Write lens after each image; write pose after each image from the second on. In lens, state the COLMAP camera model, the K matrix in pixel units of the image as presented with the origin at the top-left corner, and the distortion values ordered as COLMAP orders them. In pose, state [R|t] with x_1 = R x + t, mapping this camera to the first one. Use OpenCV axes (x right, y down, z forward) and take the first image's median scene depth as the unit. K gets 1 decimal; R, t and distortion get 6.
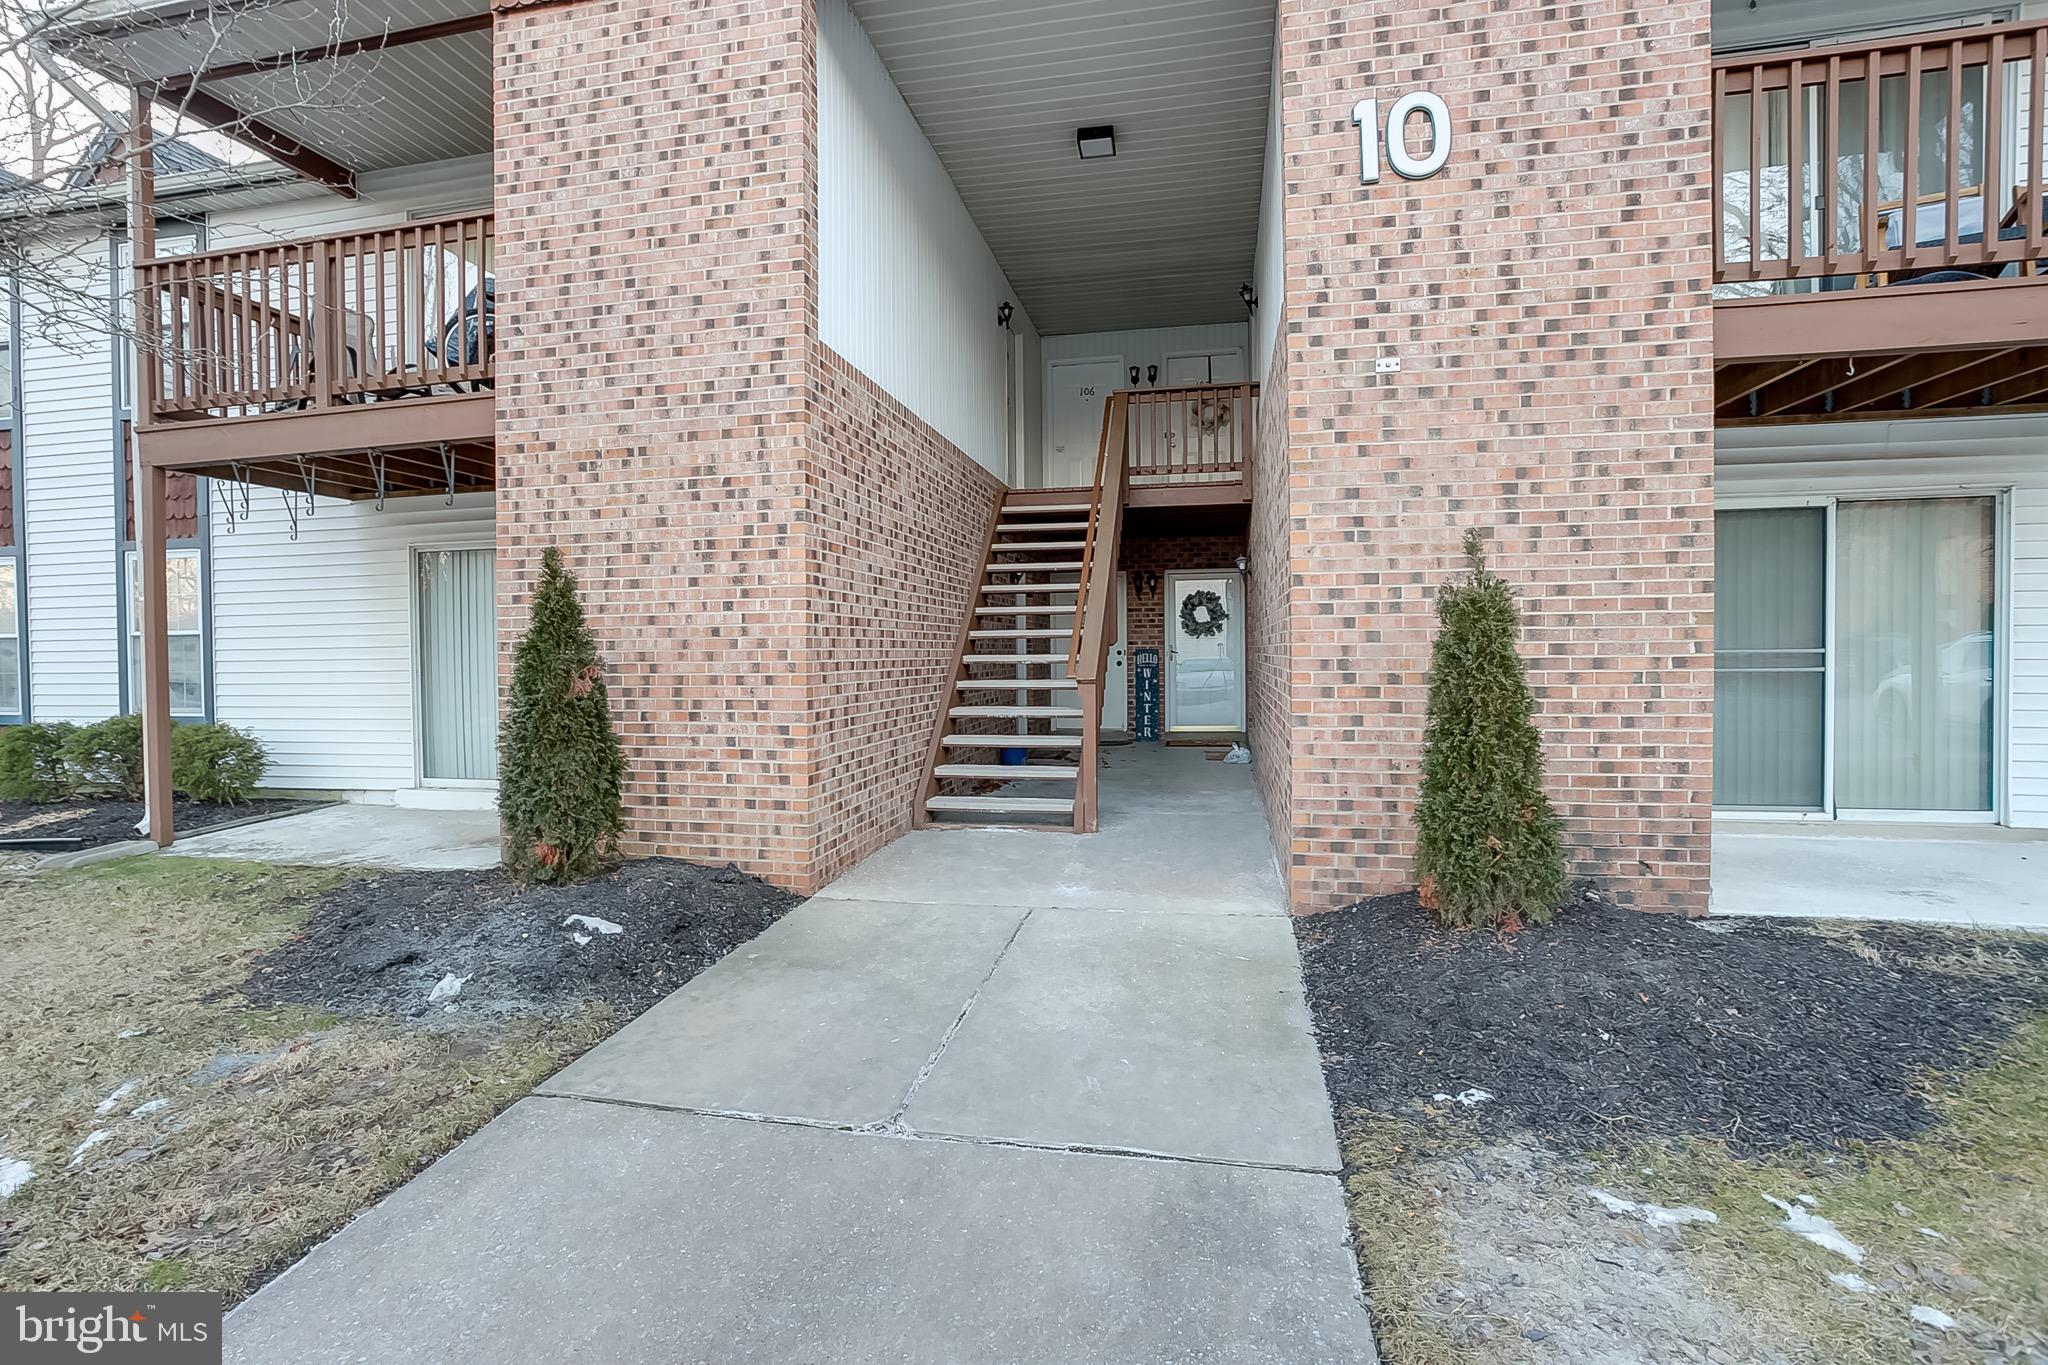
lens RADIAL K [[968.0, 0, 962.5], [0, 968.0, 658.5], [0, 0, 1]] dist [-0.043910, 0.028135]
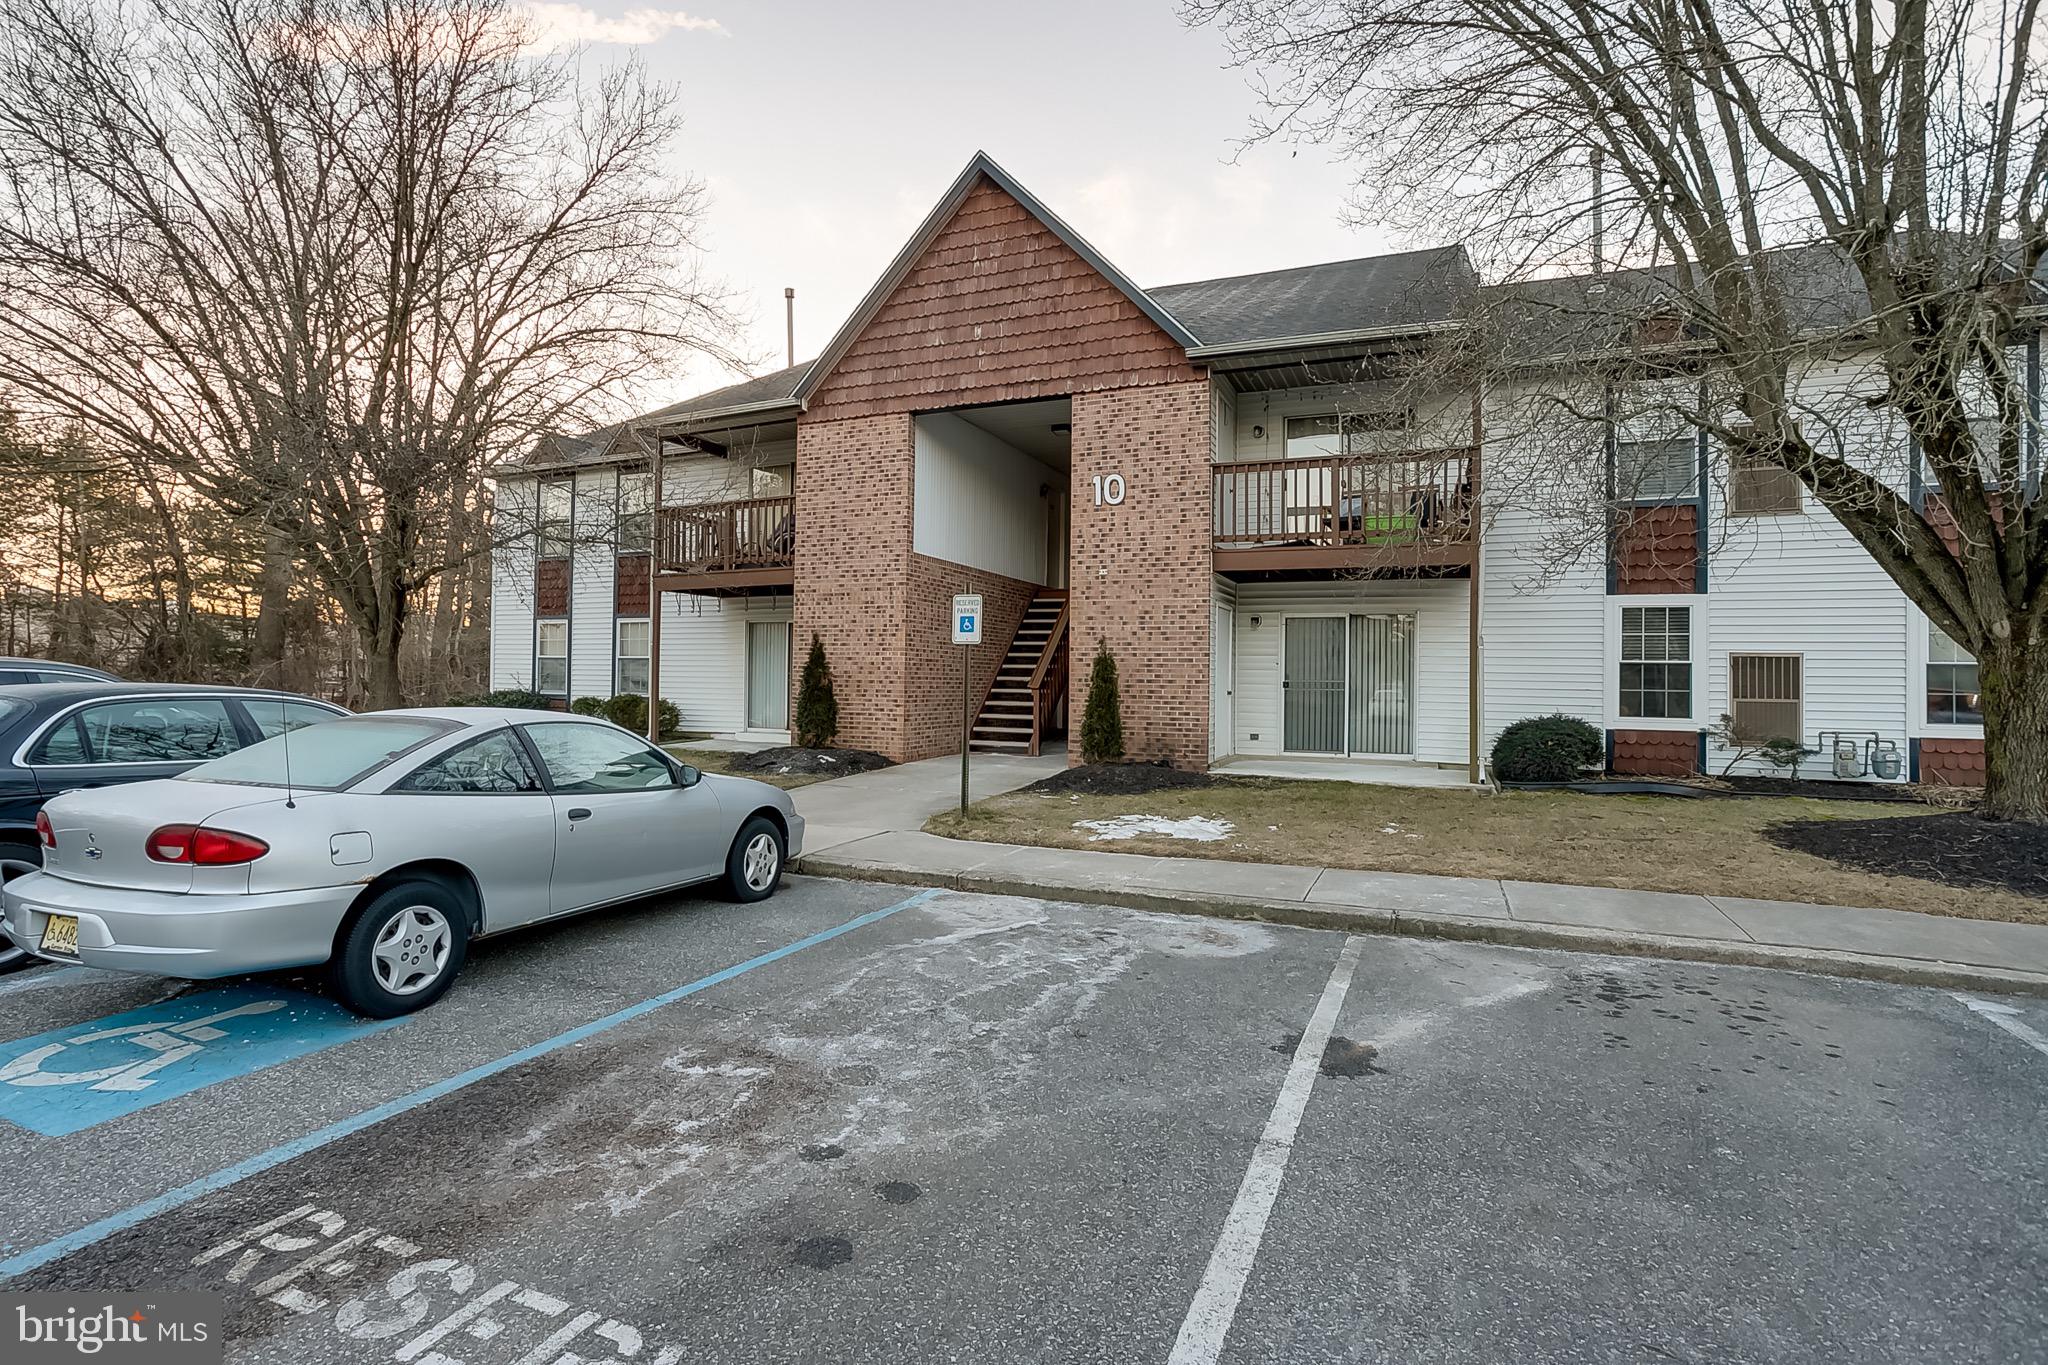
lens RADIAL K [[968.0, 0, 962.5], [0, 968.0, 658.5], [0, 0, 1]] dist [-0.043910, 0.028135]
pose [[0.975410, 0.018408, -0.219628, 0.570749], [-0.024973, 0.999319, -0.027155, 0.024536], [0.218978, 0.031972, 0.975206, -1.543697]]
